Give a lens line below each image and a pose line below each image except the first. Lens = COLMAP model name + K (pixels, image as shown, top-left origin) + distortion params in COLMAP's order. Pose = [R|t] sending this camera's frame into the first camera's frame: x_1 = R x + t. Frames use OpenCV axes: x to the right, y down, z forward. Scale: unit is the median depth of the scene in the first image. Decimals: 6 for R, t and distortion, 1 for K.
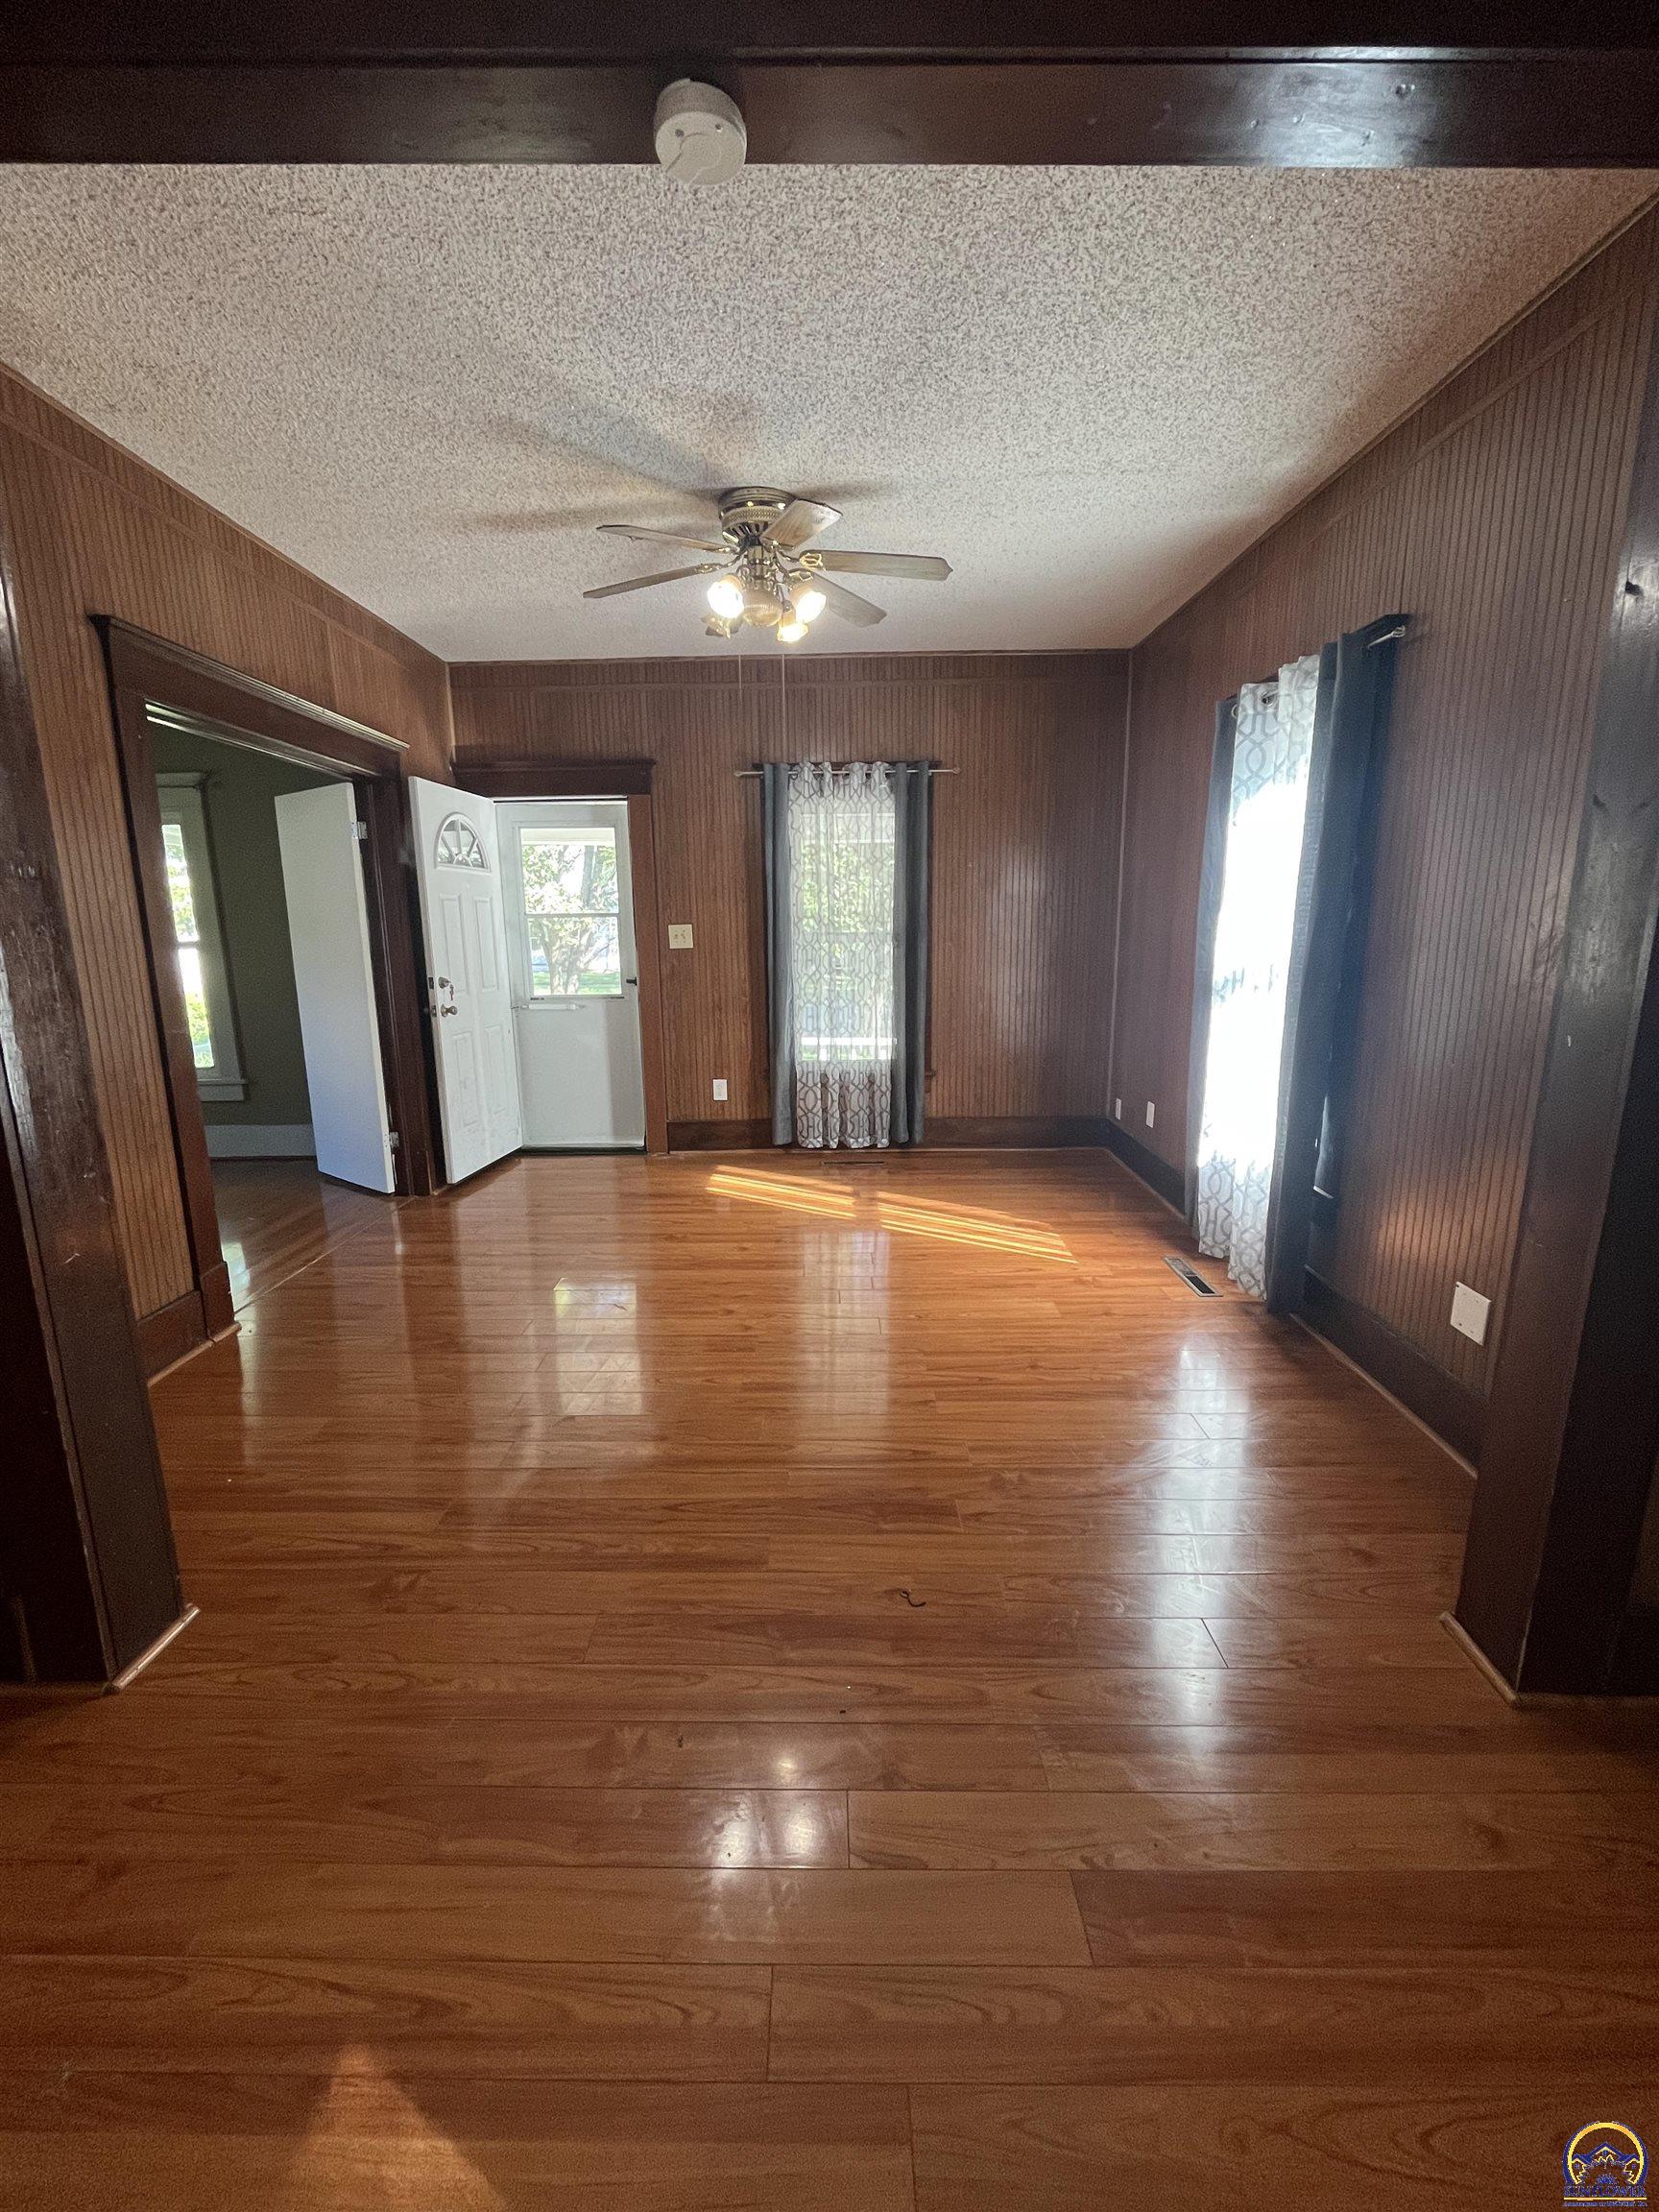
lens RADIAL K [[888.4, 0, 827.6], [0, 888.4, 1103.4], [0, 0, 1]] dist [0.000278, 0.000051]
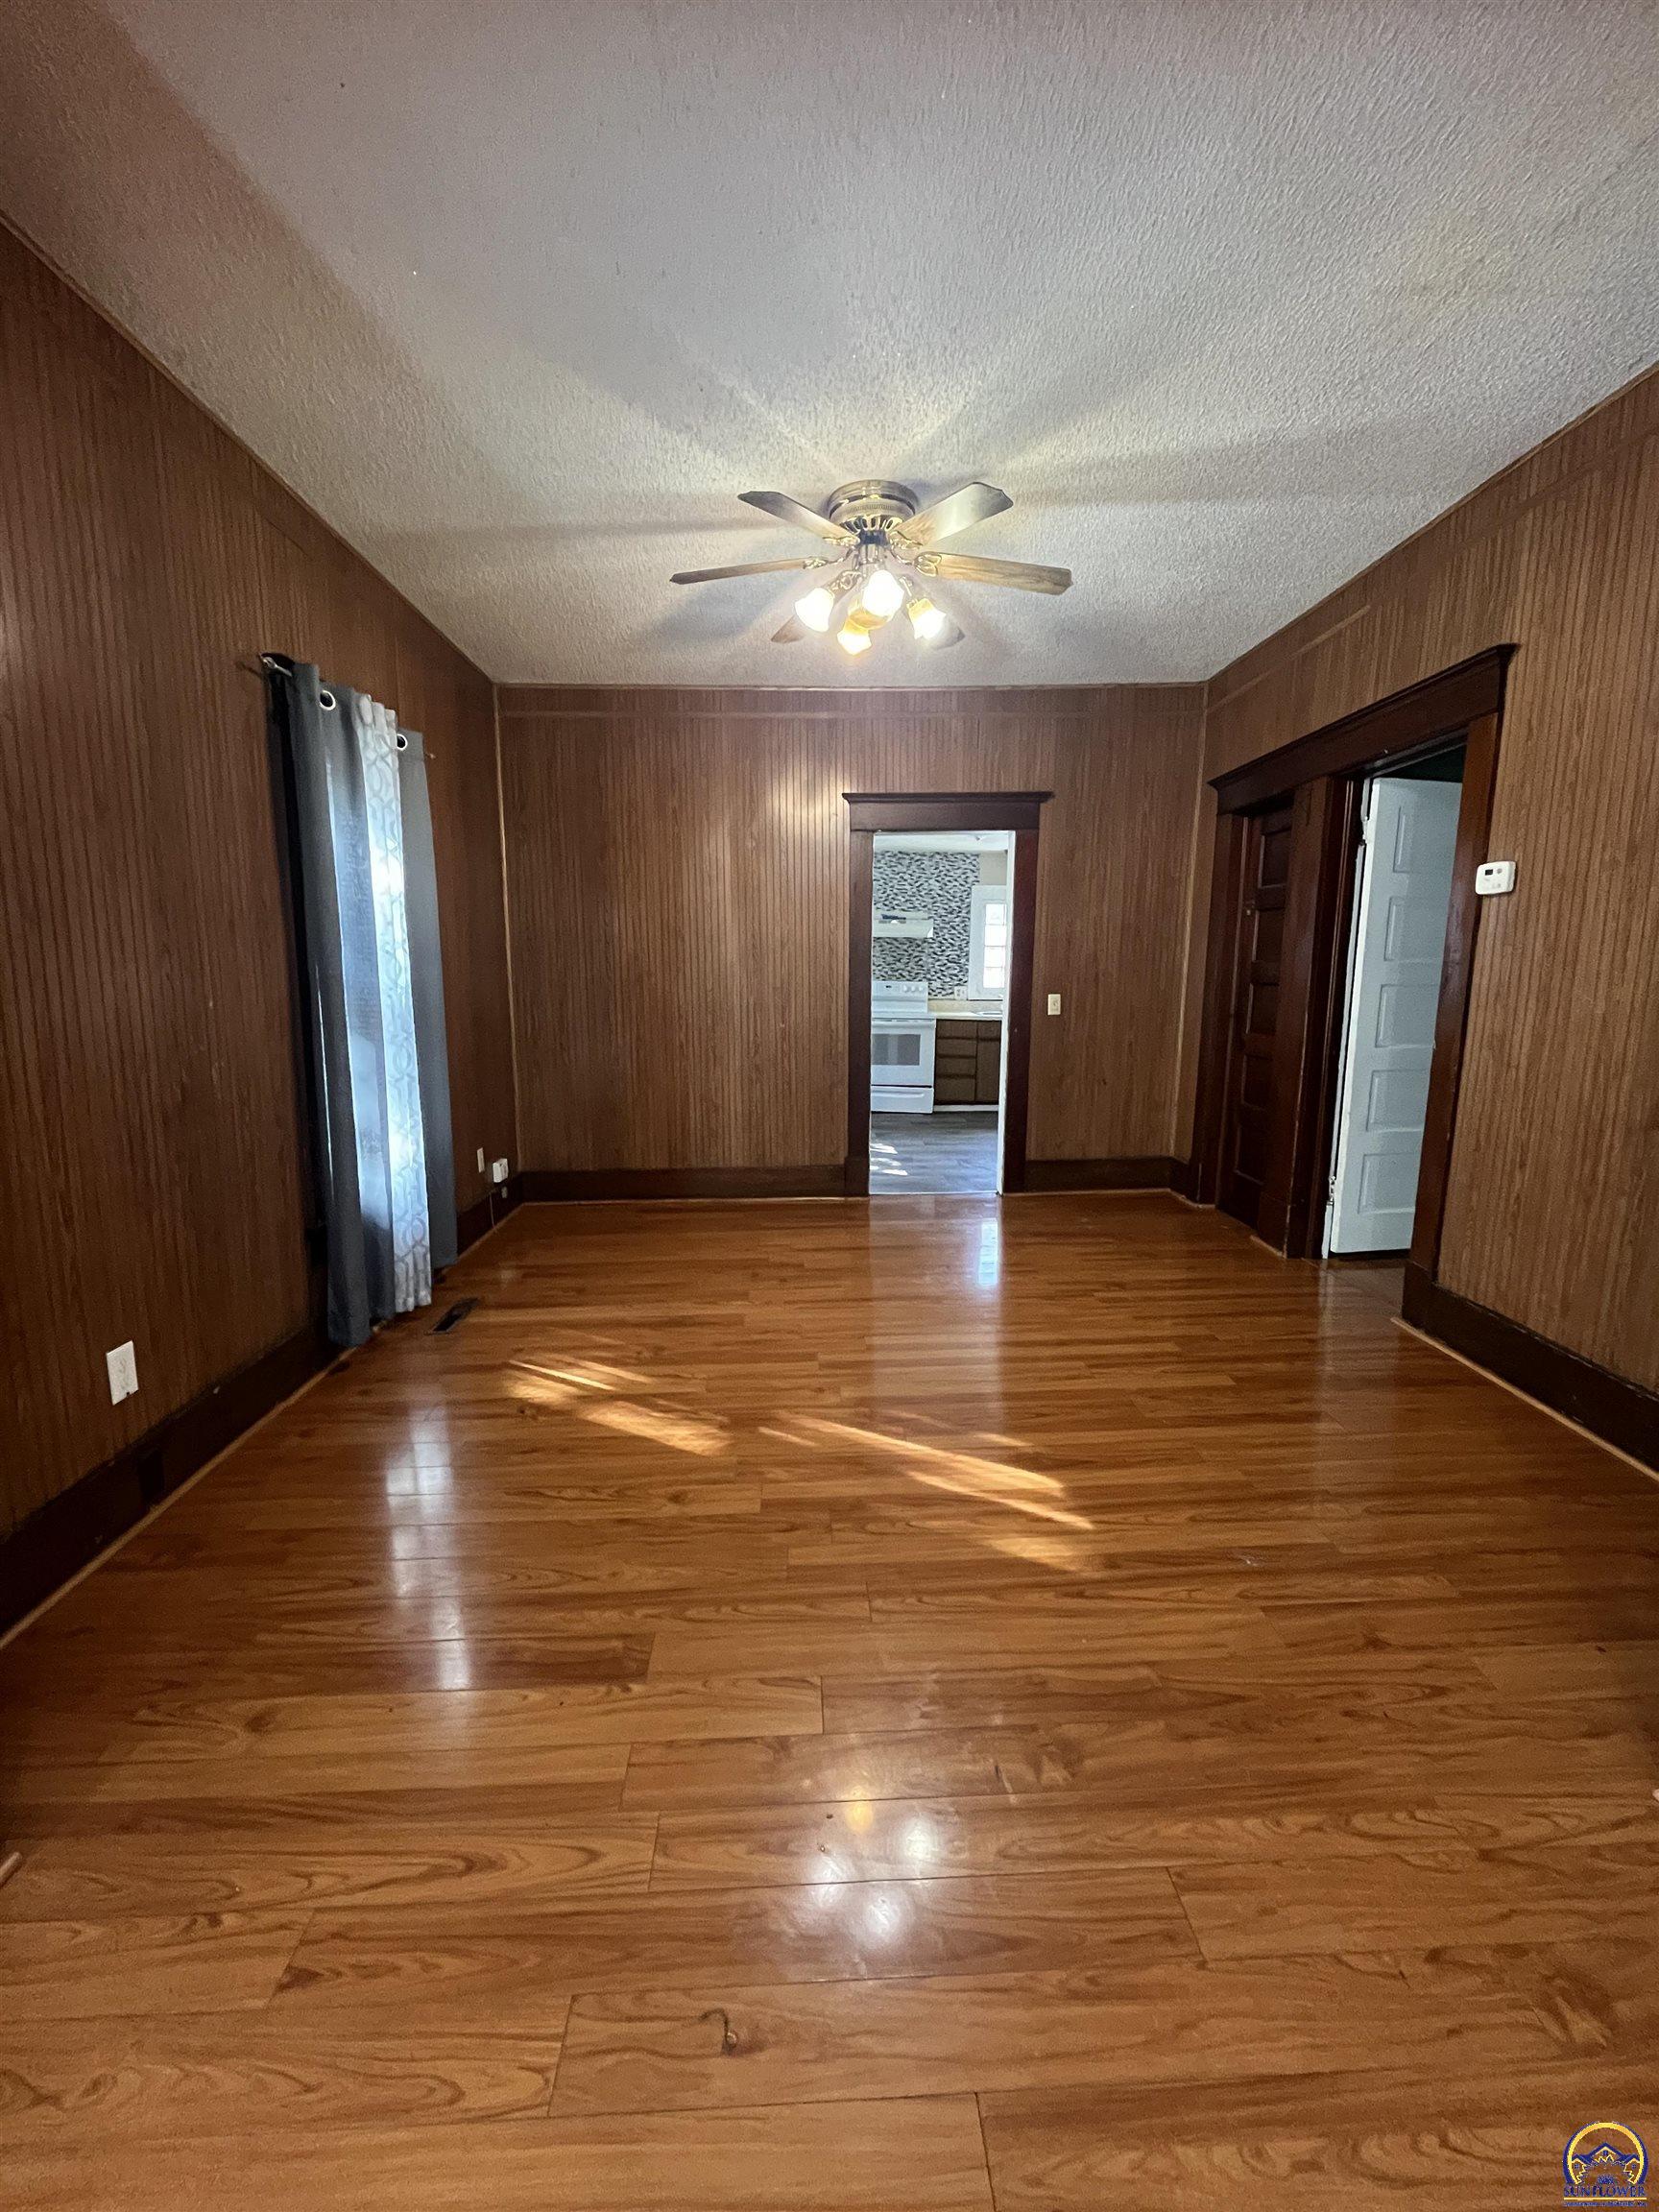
lens RADIAL K [[888.4, 0, 824.8], [0, 888.4, 1101.0], [0, 0, 1]] dist [0.000278, 0.000051]
pose [[-0.999457, 0.005498, -0.032493, 0.050742], [-0.005948, 0.939694, 0.341966, -0.306652], [0.032414, 0.341973, -0.939150, 1.733765]]
